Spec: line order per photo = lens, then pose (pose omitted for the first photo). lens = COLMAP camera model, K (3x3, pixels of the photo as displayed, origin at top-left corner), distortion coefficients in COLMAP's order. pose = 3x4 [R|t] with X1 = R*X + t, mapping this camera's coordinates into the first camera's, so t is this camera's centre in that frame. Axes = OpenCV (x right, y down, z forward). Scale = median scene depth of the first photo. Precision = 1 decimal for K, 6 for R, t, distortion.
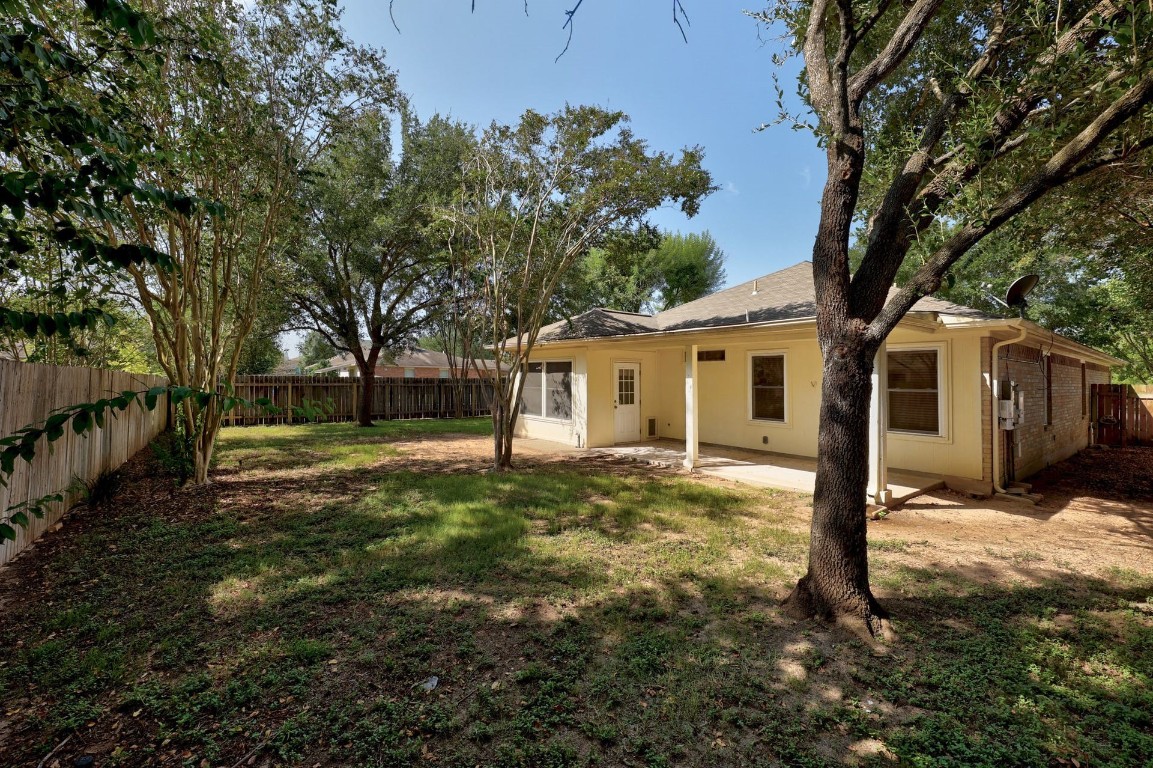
lens RADIAL K [[474.4, 0, 567.3], [0, 474.4, 374.3], [0, 0, 1]] dist [-0.011596, -0.000643]
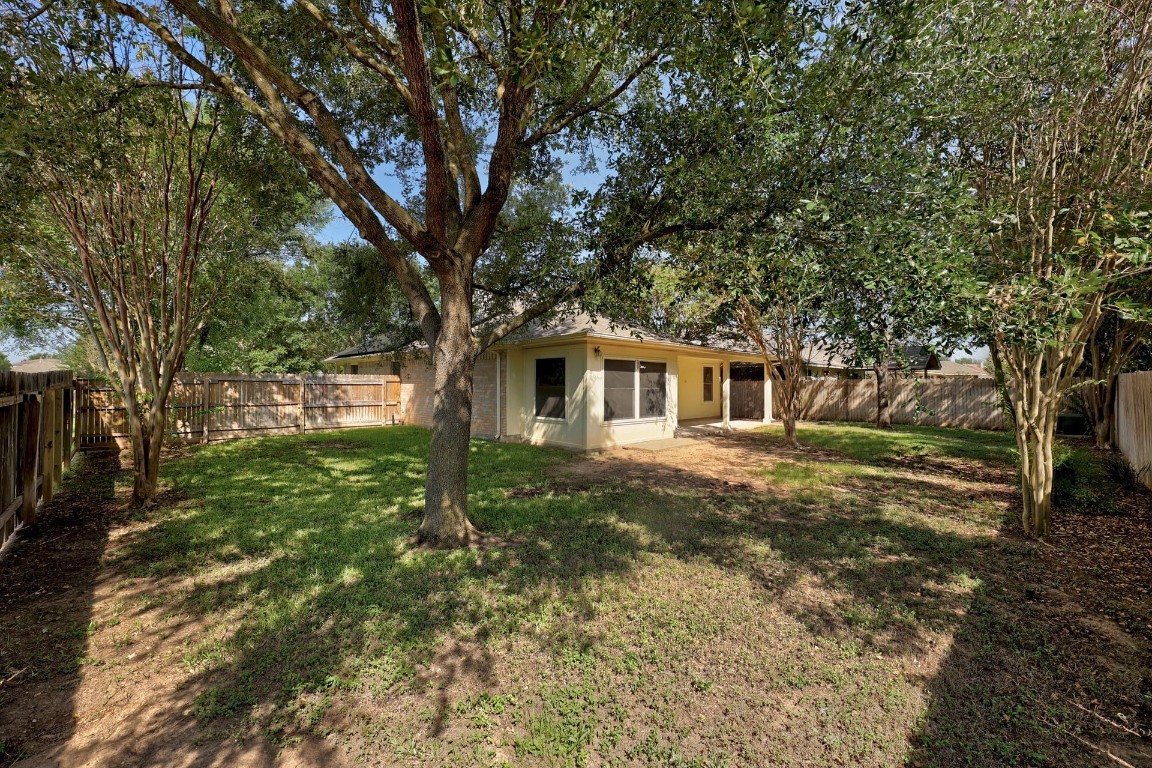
lens RADIAL K [[474.0, 0, 566.8], [0, 474.0, 374.3], [0, 0, 1]] dist [-0.011596, -0.000643]
pose [[-0.146778, 0.005867, 0.989152, -1.036764], [-0.024720, 0.999648, -0.009598, 0.014509], [-0.988860, -0.025861, -0.146582, 1.363683]]
